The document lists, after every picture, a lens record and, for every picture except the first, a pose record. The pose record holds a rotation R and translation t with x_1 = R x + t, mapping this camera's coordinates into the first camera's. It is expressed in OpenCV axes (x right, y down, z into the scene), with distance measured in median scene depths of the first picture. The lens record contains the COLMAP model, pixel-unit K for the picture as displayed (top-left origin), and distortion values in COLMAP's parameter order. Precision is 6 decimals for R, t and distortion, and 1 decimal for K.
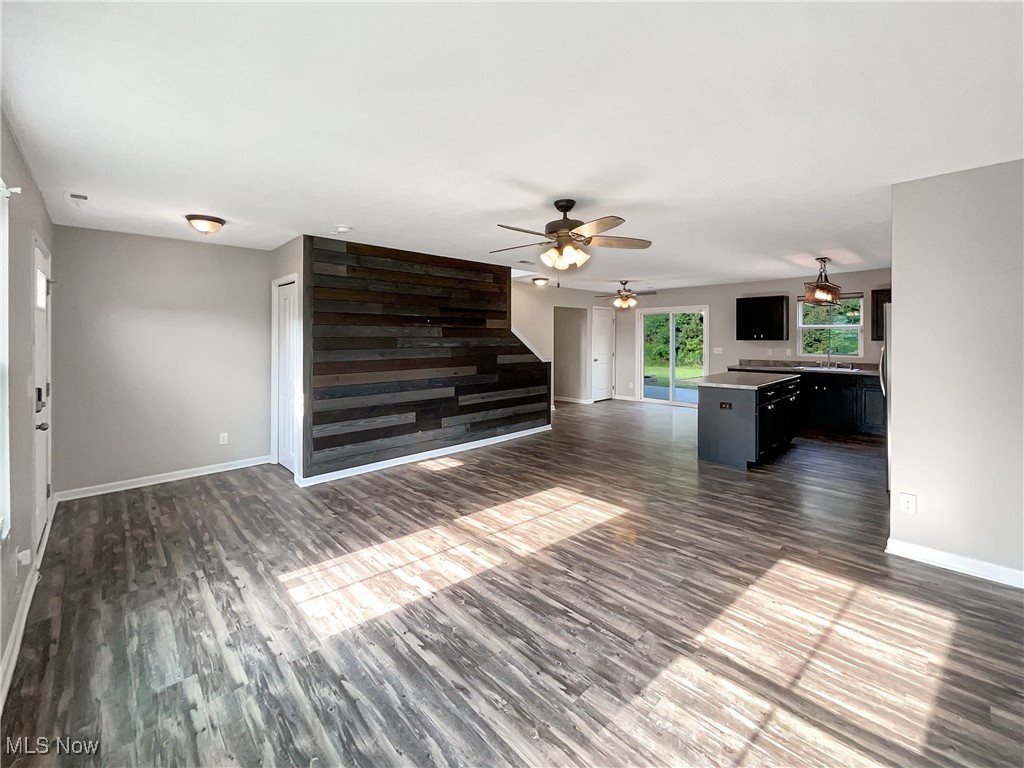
lens RADIAL K [[421.4, 0, 517.7], [0, 421.4, 384.4], [0, 0, 1]] dist [0.002459, 0.001536]
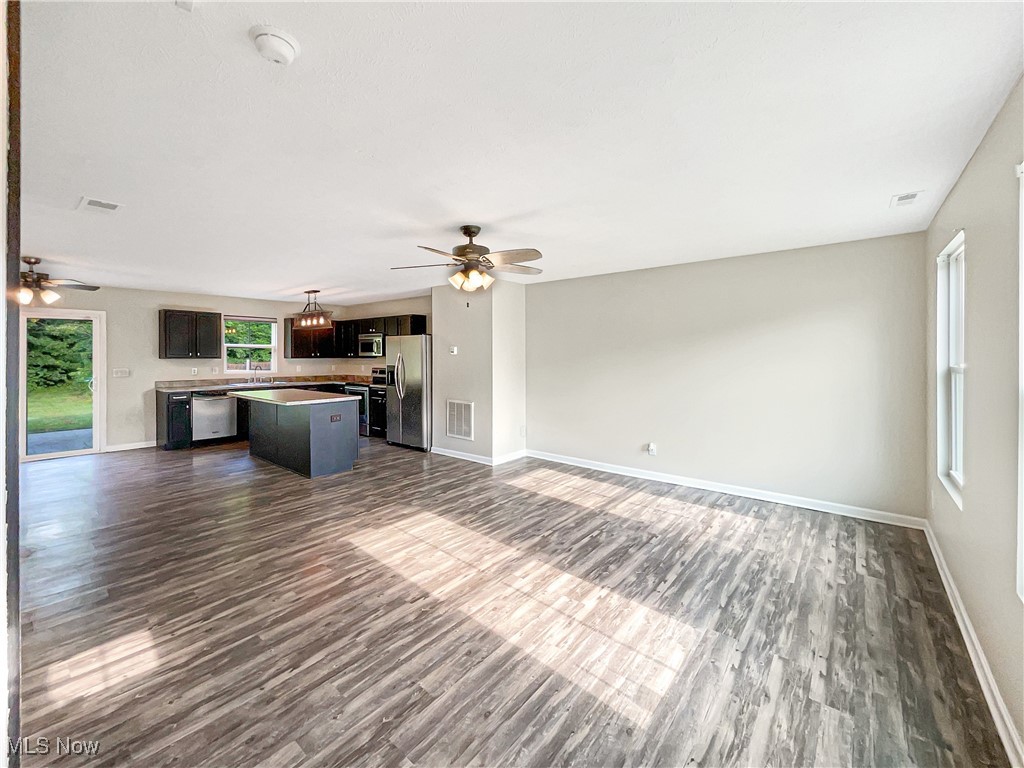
lens RADIAL K [[421.4, 0, 503.3], [0, 421.4, 355.1], [0, 0, 1]] dist [0.002459, 0.001536]
pose [[-0.105679, 0.010329, 0.994347, -1.350924], [0.101564, 0.994829, 0.000460, -0.140079], [-0.989200, 0.101038, -0.106182, 1.398888]]
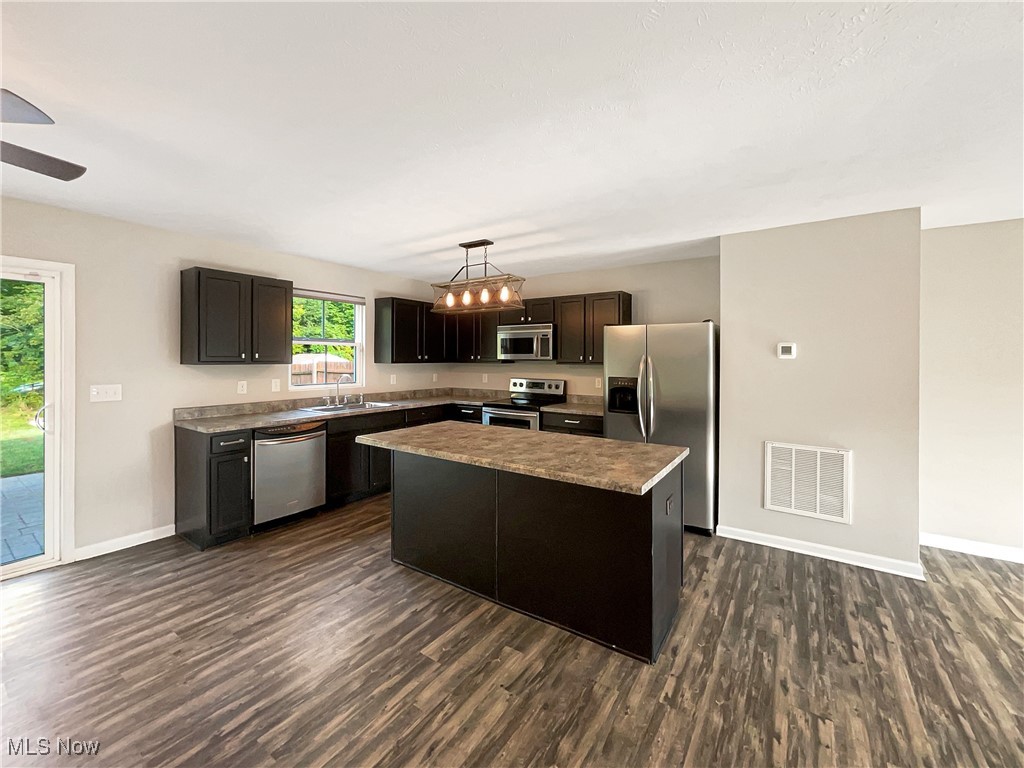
lens RADIAL K [[421.4, 0, 504.6], [0, 421.4, 356.7], [0, 0, 1]] dist [0.002459, 0.001536]
pose [[-0.206670, 0.012949, 0.978325, 0.100386], [0.097268, 0.995231, 0.007375, -0.281398], [-0.973564, 0.096684, -0.206944, 2.634815]]
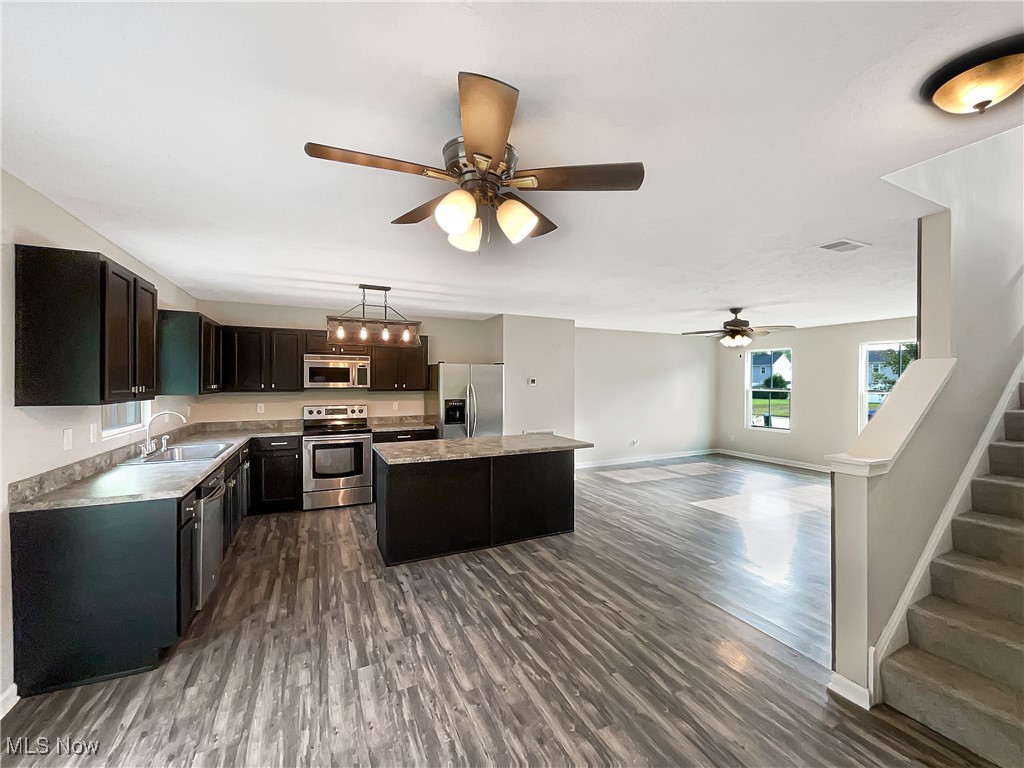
lens RADIAL K [[421.4, 0, 507.5], [0, 421.4, 379.4], [0, 0, 1]] dist [0.002459, 0.001536]
pose [[-0.950041, 0.011283, 0.311920, 0.577693], [0.040503, 0.995353, 0.087361, -0.448322], [-0.309485, 0.095630, -0.946084, 3.968899]]
